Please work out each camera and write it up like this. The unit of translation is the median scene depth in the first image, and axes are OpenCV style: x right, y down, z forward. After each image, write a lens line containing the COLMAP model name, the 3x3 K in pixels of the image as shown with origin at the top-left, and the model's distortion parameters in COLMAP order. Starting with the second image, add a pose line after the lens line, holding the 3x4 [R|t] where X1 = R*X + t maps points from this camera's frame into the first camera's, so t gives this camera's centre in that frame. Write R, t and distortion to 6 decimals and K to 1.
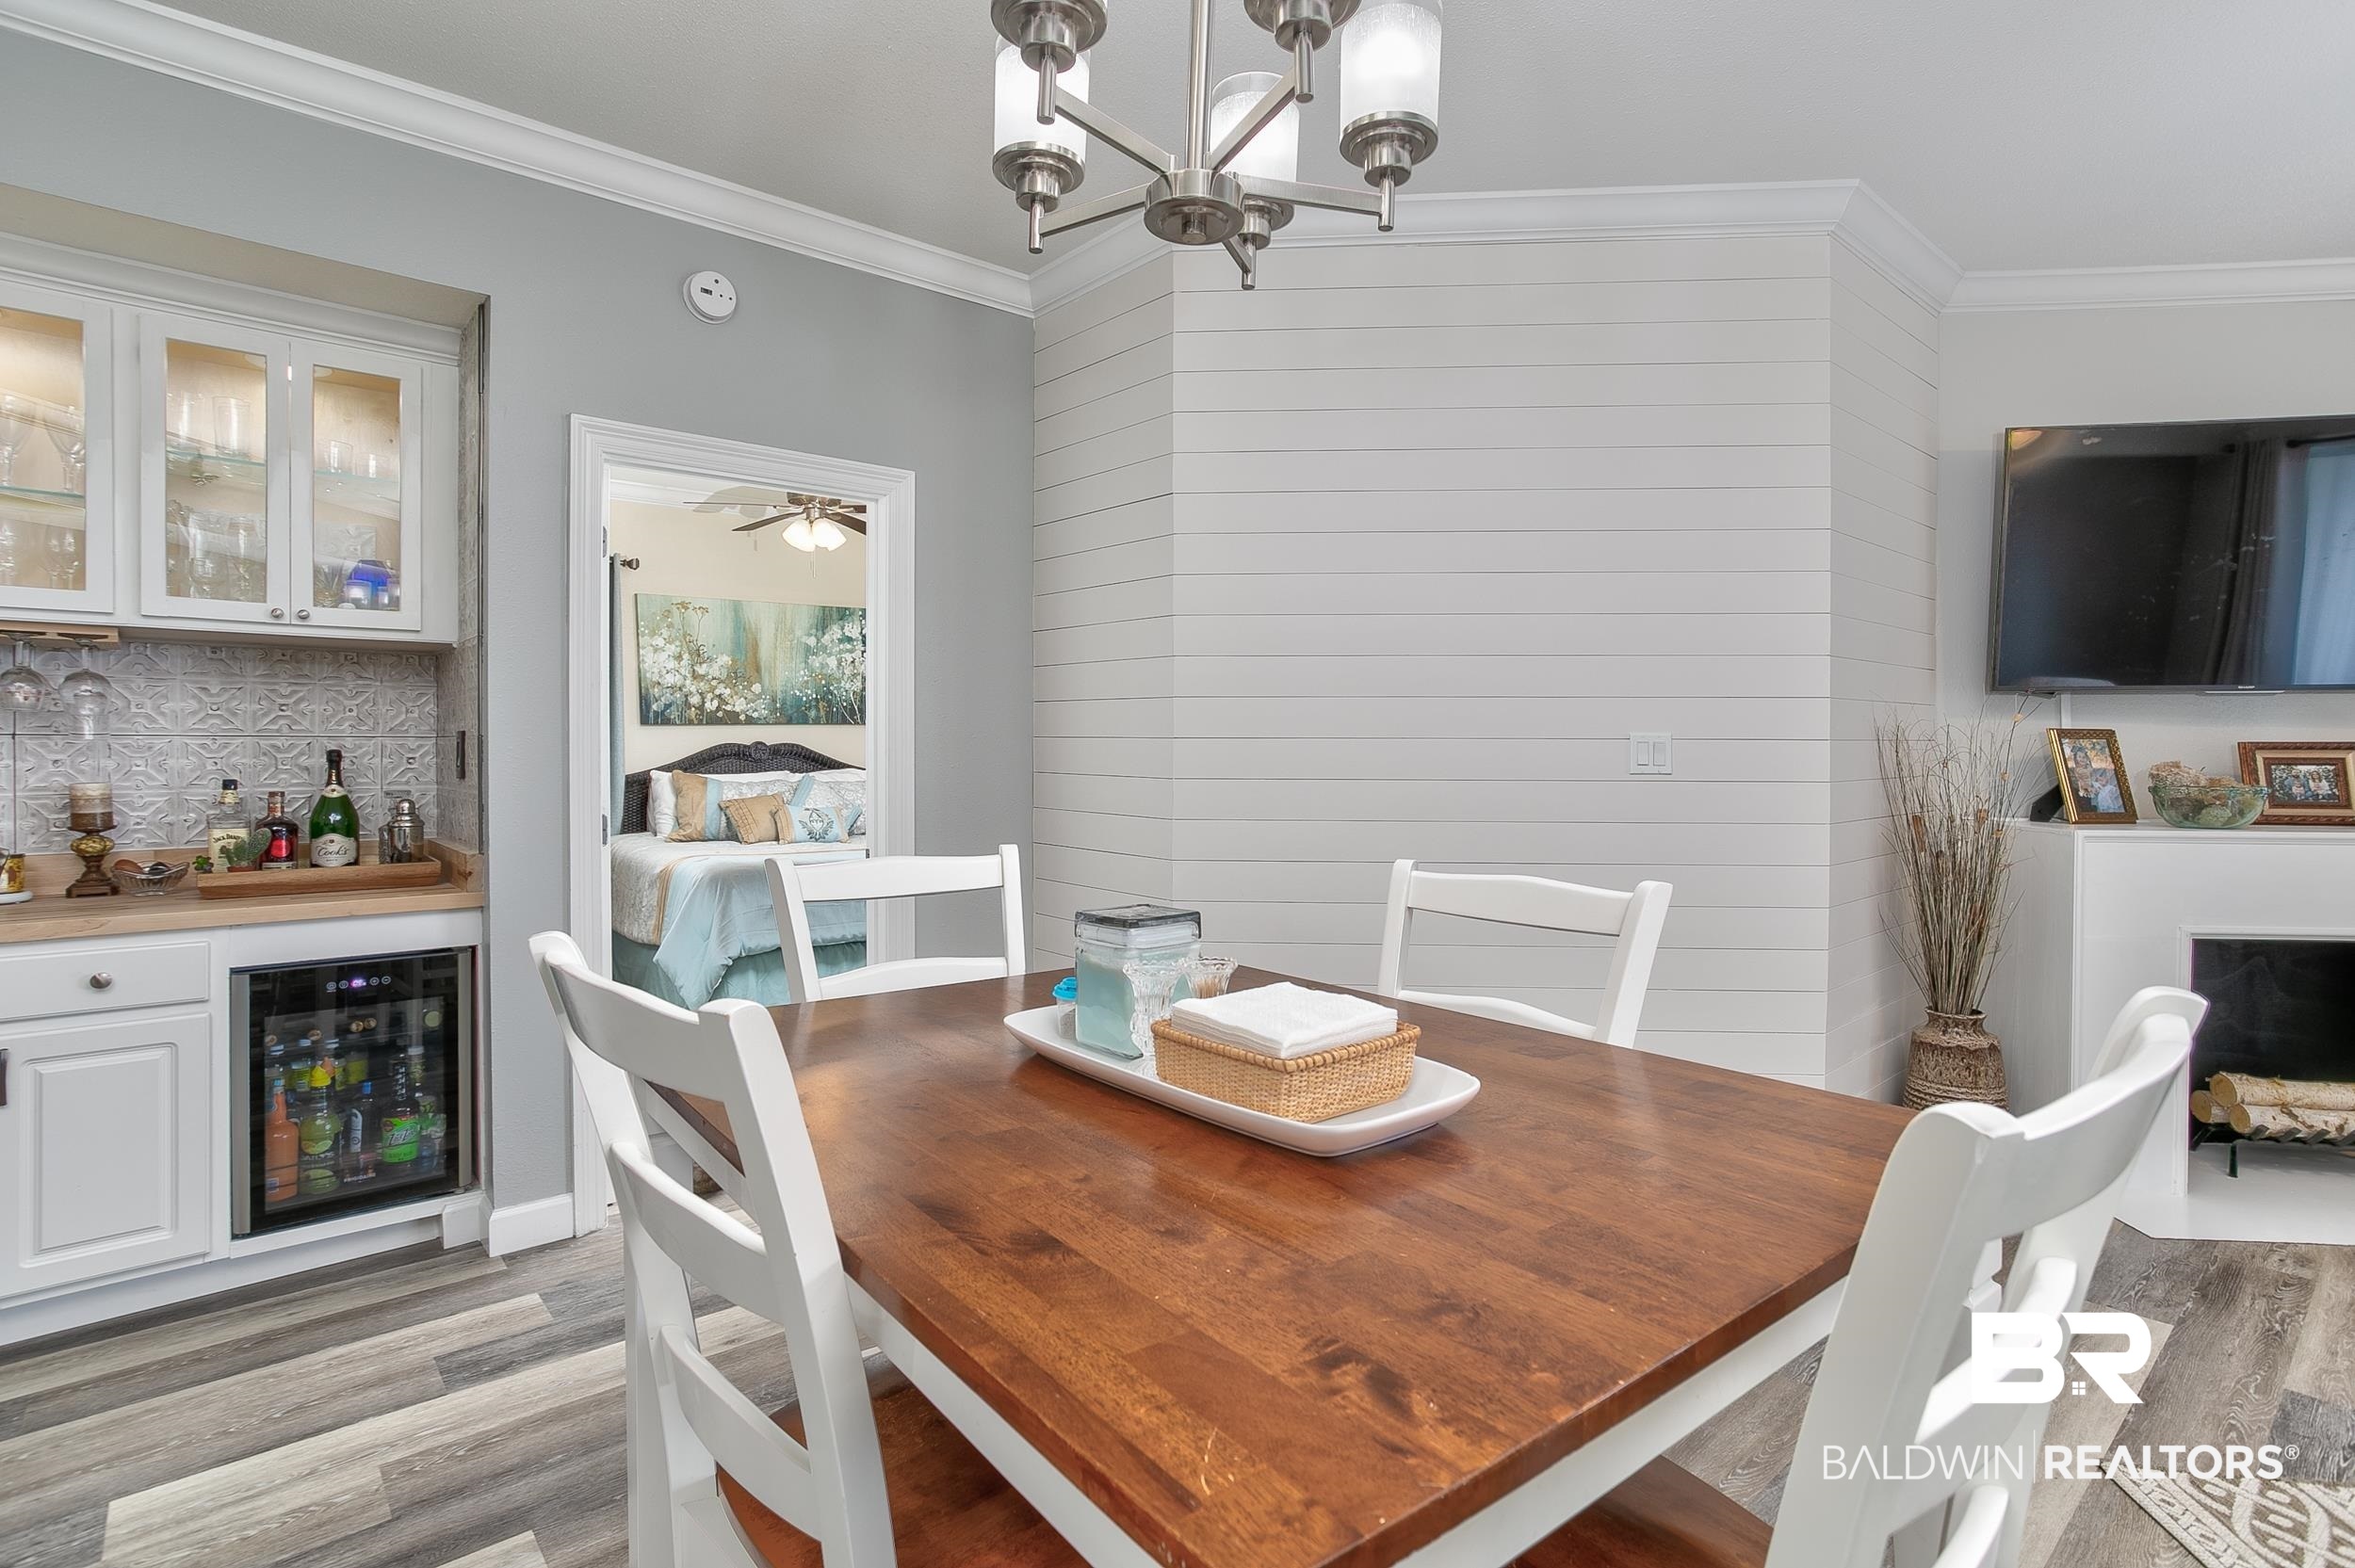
lens RADIAL K [[1150.5, 0, 1165.2], [0, 1150.5, 763.2], [0, 0, 1]] dist [-0.052042, 0.030635]
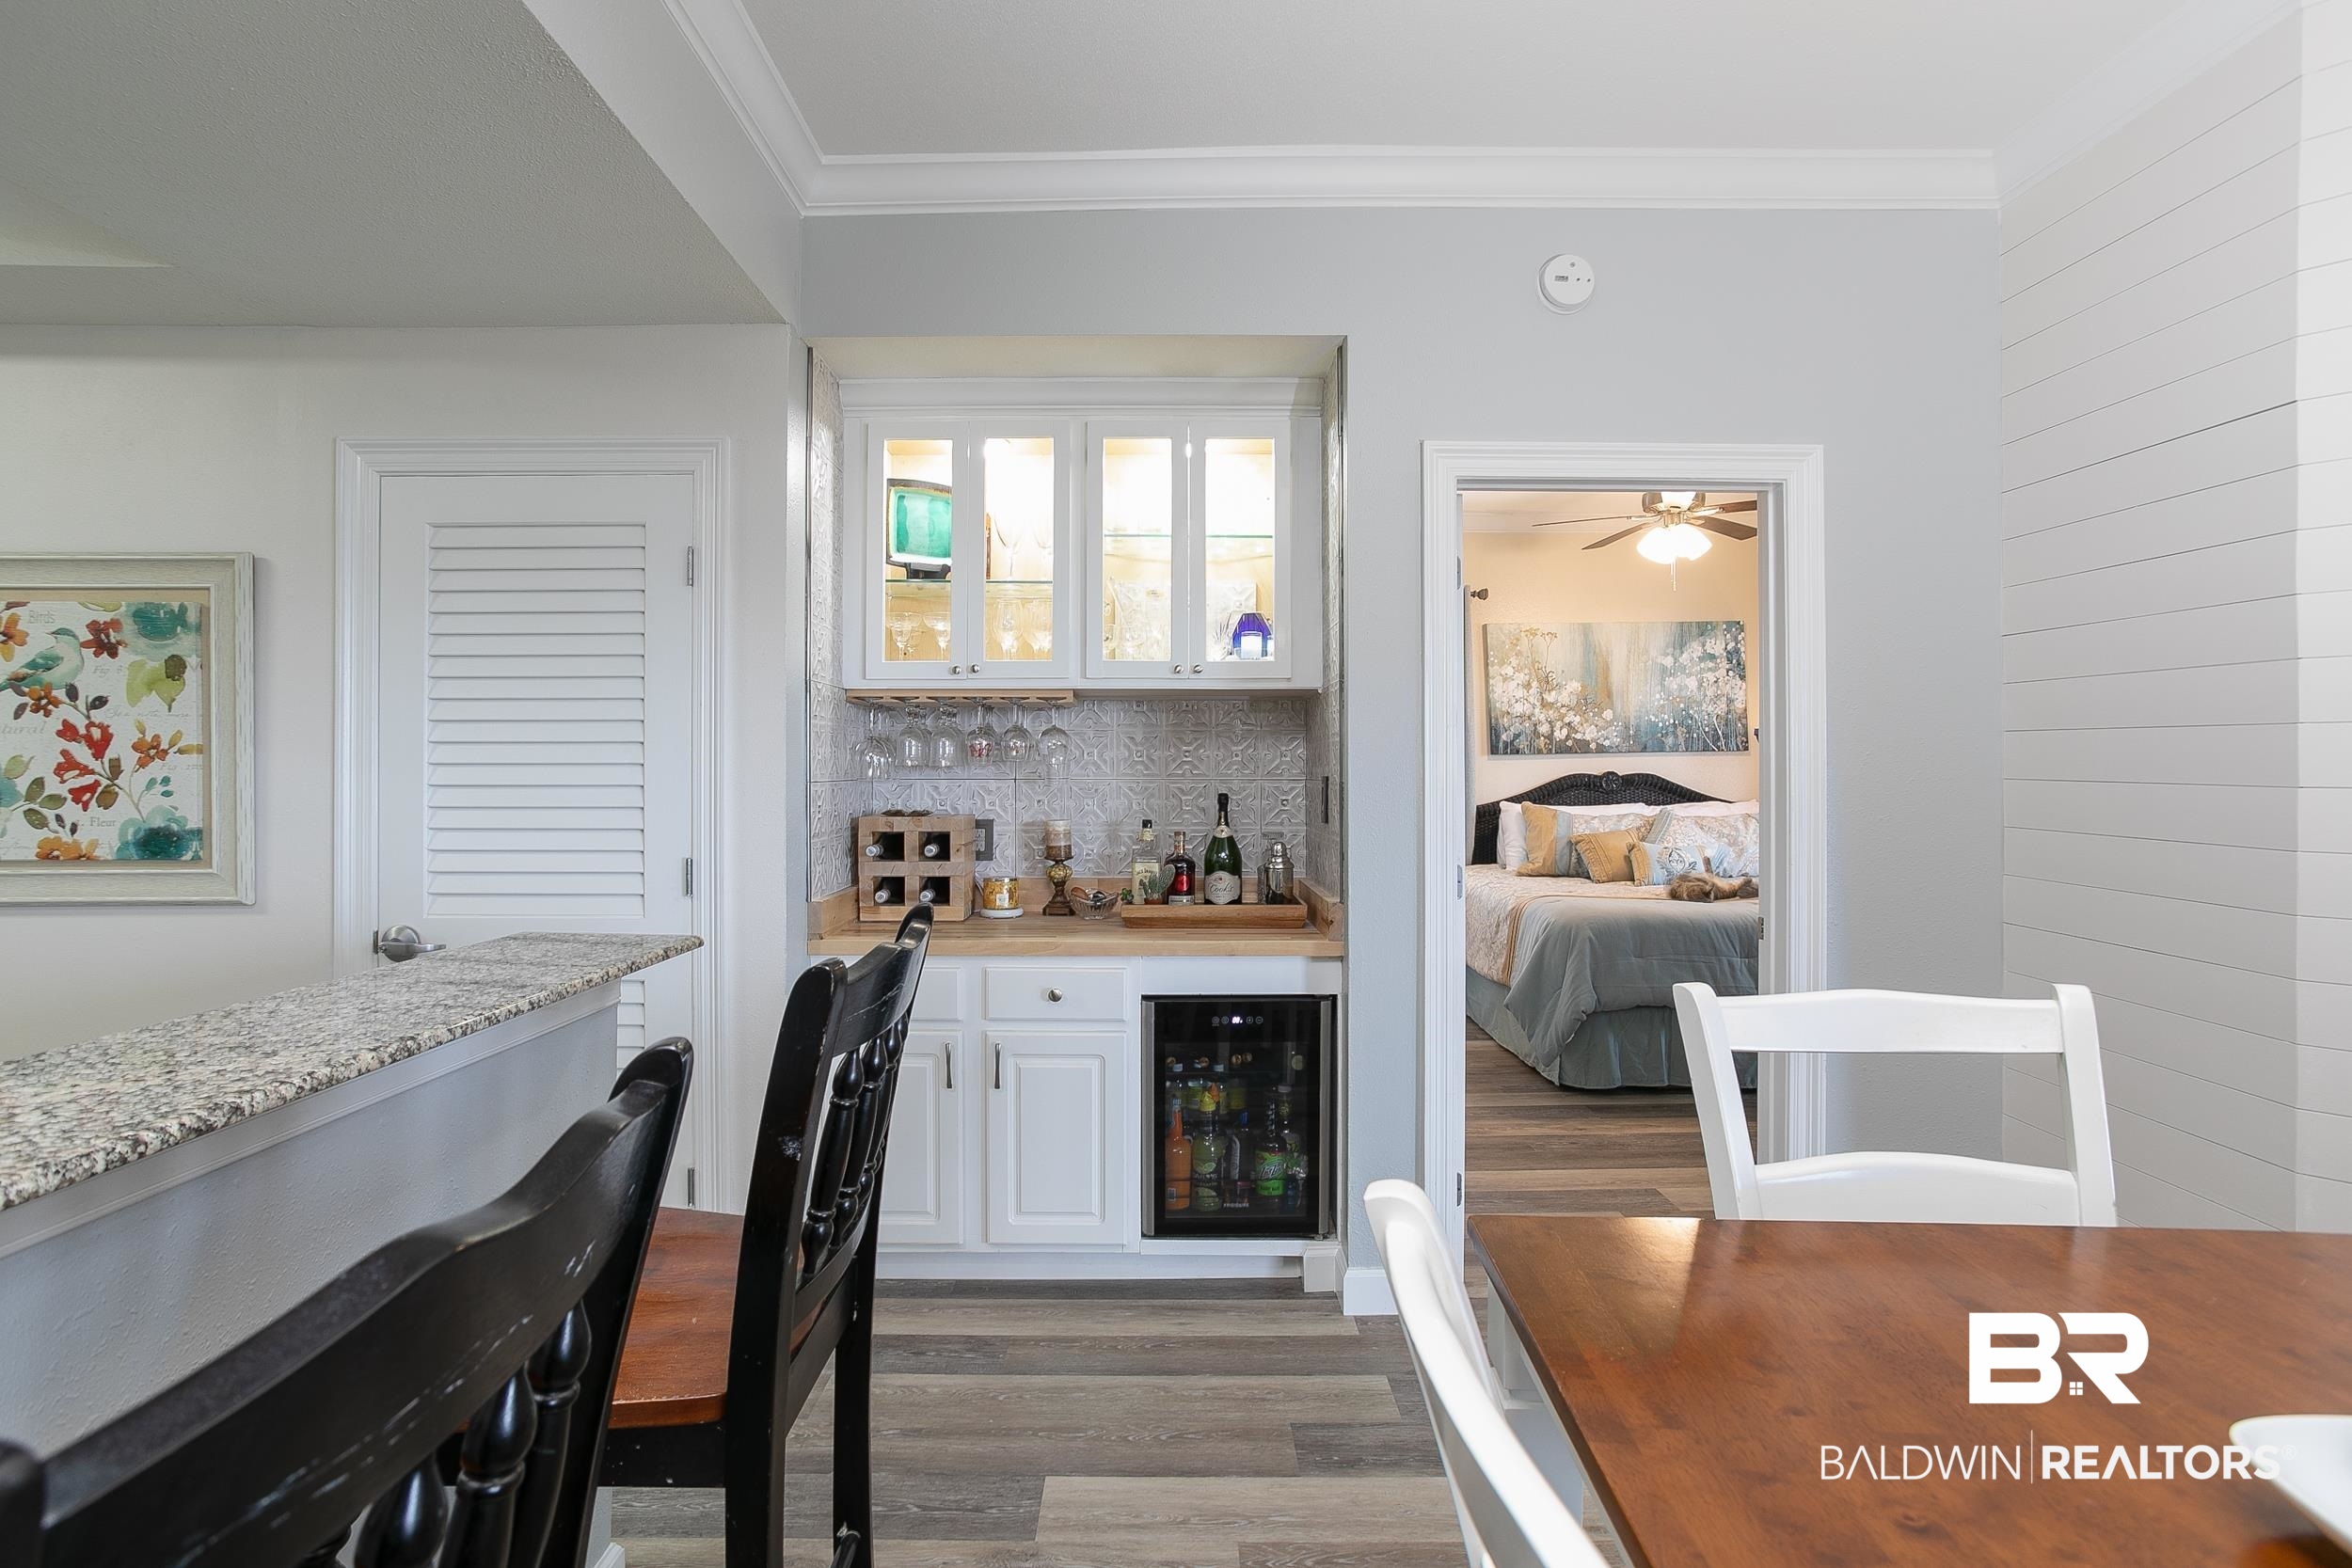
lens RADIAL K [[1149.0, 0, 1163.7], [0, 1149.0, 763.2], [0, 0, 1]] dist [-0.052042, 0.030635]
pose [[0.760937, -0.006026, -0.648798, -0.073547], [-0.005653, 0.999857, -0.015916, -0.023494], [0.648801, 0.015778, 0.760794, 0.137511]]
